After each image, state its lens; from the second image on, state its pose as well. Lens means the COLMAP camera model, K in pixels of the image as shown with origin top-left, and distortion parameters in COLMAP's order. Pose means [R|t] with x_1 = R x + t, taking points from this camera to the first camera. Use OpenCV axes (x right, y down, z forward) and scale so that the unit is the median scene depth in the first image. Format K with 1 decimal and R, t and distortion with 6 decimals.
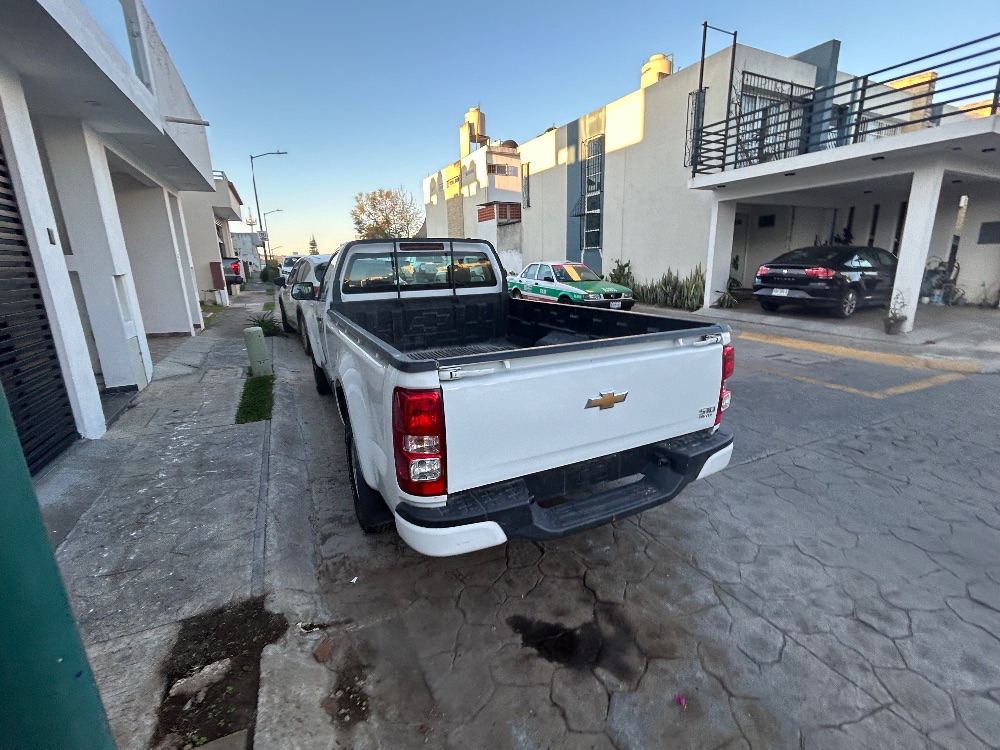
lens RADIAL K [[446.4, 0, 501.3], [0, 446.4, 375.9], [0, 0, 1]] dist [-0.001093, -0.000043]
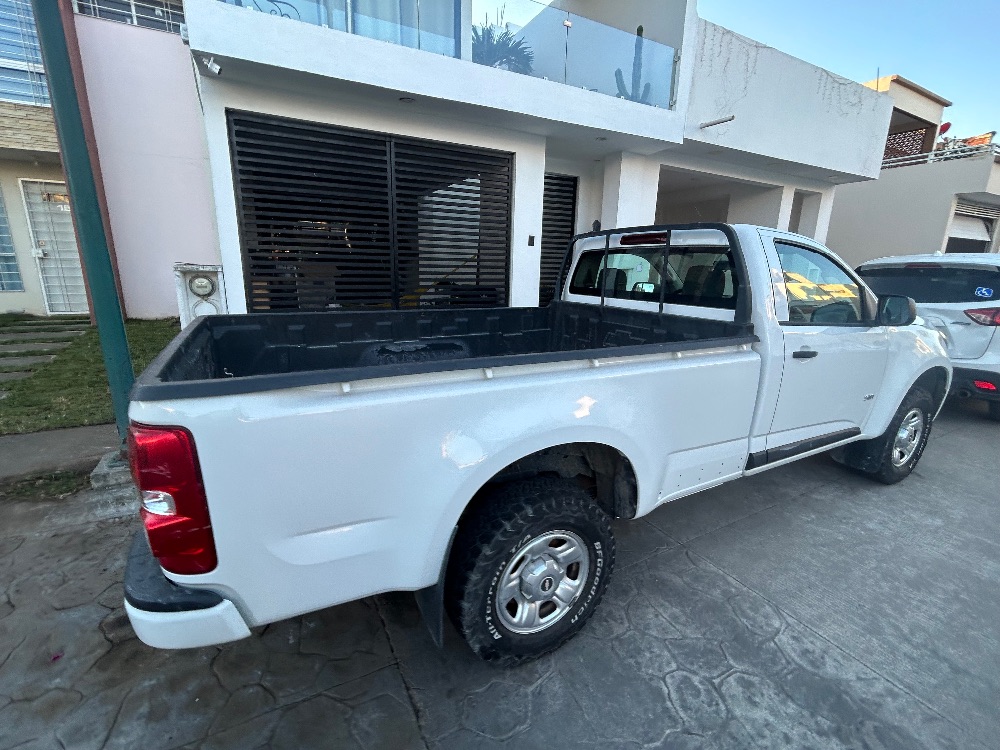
lens RADIAL K [[446.4, 0, 496.9], [0, 446.4, 375.2], [0, 0, 1]] dist [-0.001093, -0.000043]
pose [[0.029893, 0.263285, -0.964255, 0.924144], [-0.264369, 0.932415, 0.246396, -0.330568], [0.963958, 0.247554, 0.097477, 1.249307]]
